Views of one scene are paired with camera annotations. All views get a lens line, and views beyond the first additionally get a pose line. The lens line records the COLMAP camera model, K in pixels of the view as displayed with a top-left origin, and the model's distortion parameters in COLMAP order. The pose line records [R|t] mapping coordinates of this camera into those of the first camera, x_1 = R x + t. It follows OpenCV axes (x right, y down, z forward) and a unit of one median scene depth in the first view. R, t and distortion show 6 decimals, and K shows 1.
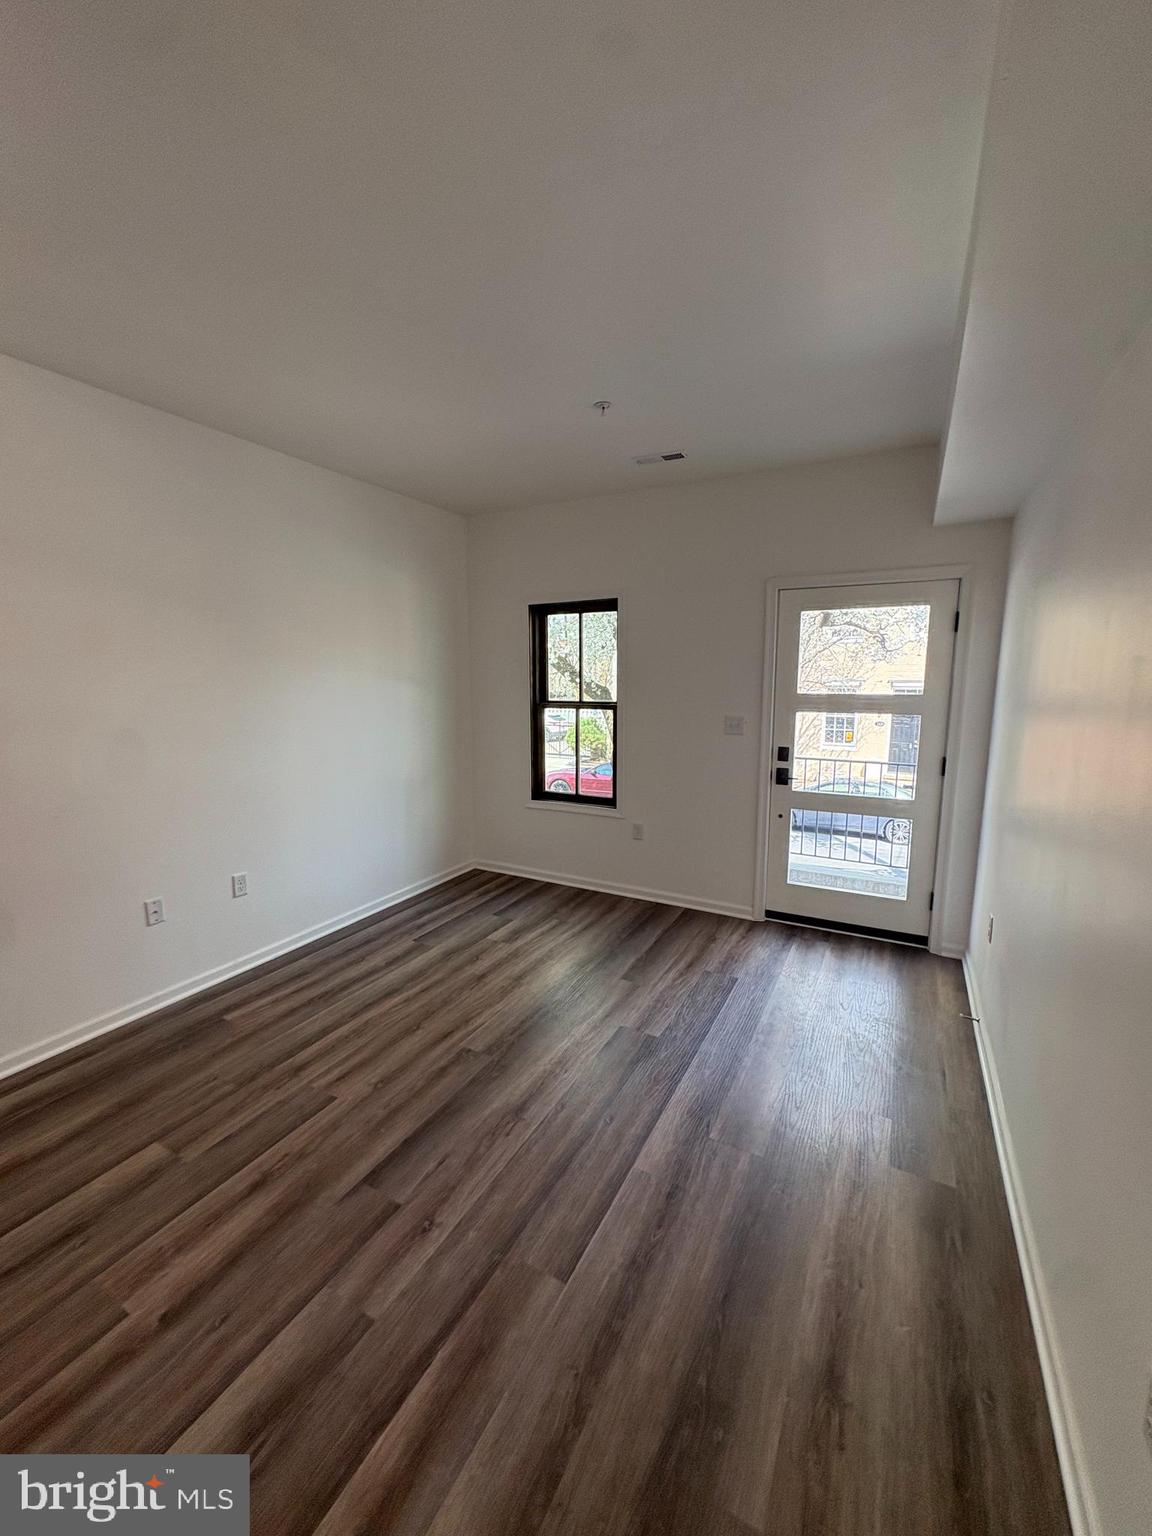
lens RADIAL K [[606.2, 0, 576.9], [0, 606.2, 767.6], [0, 0, 1]] dist [-0.001451, -0.000602]
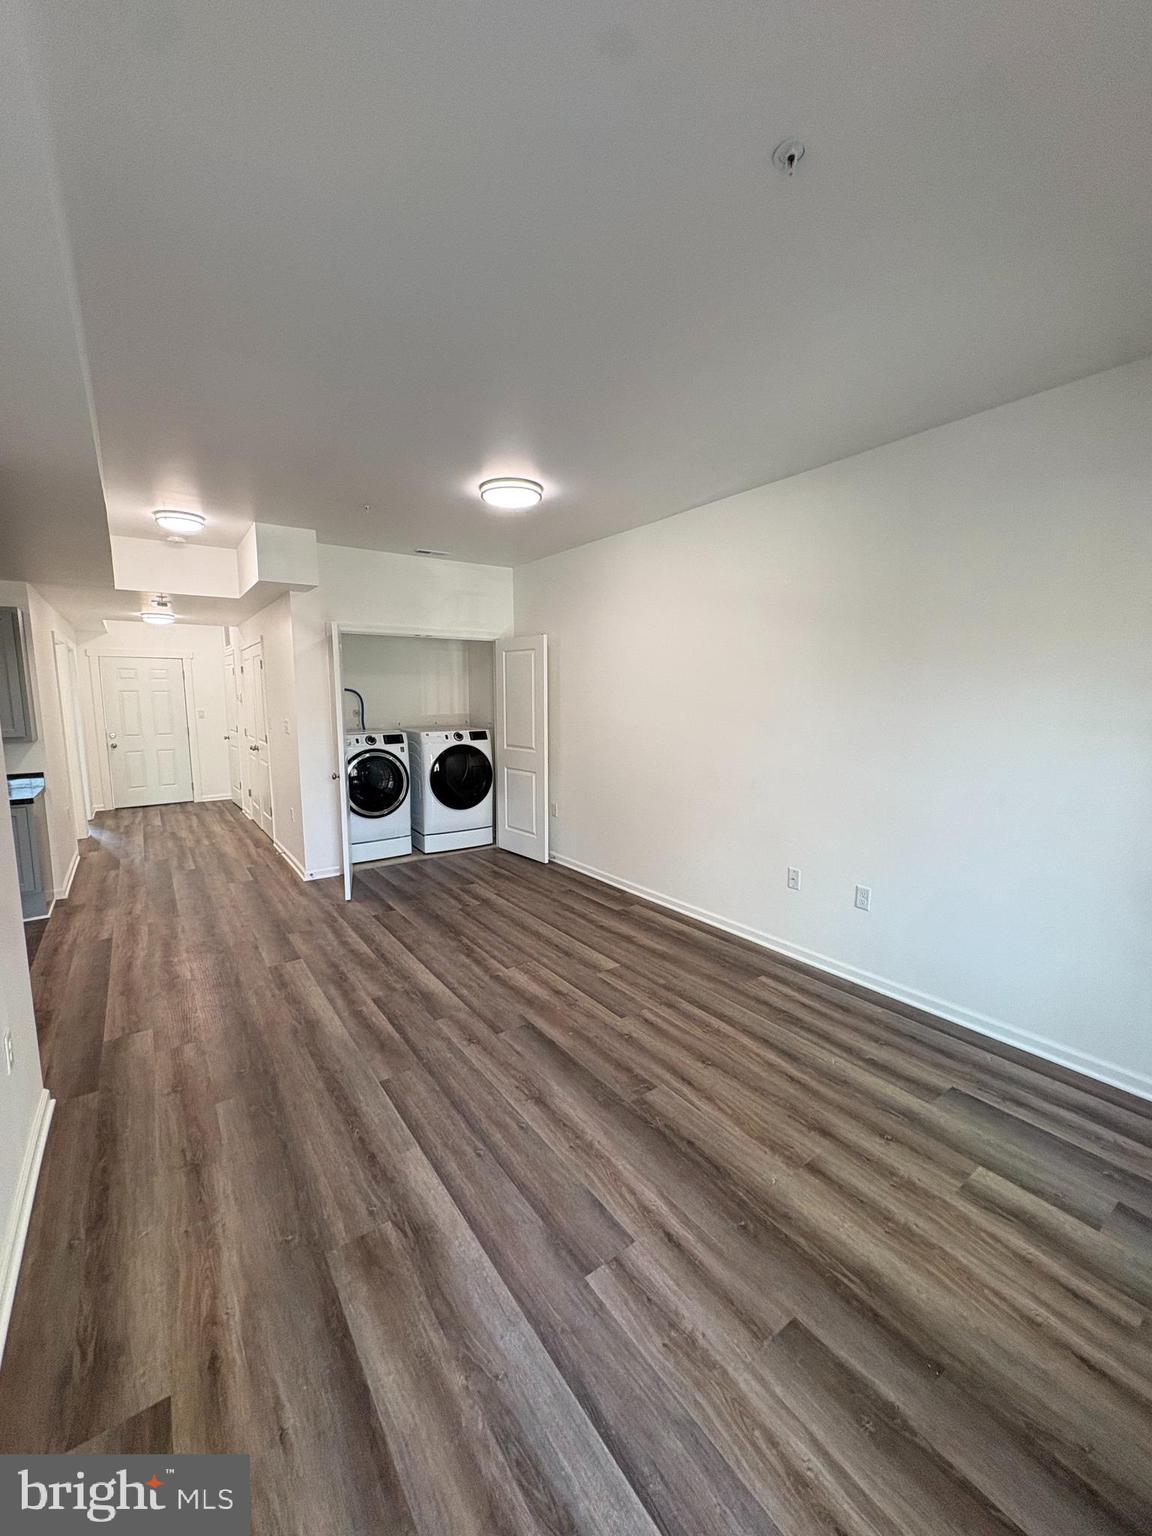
lens RADIAL K [[606.2, 0, 580.8], [0, 606.2, 772.7], [0, 0, 1]] dist [-0.001451, -0.000602]
pose [[-0.432383, 0.117896, -0.893949, 0.683851], [-0.131247, 0.972628, 0.191753, -0.183810], [0.892087, 0.200239, -0.405074, 1.255213]]
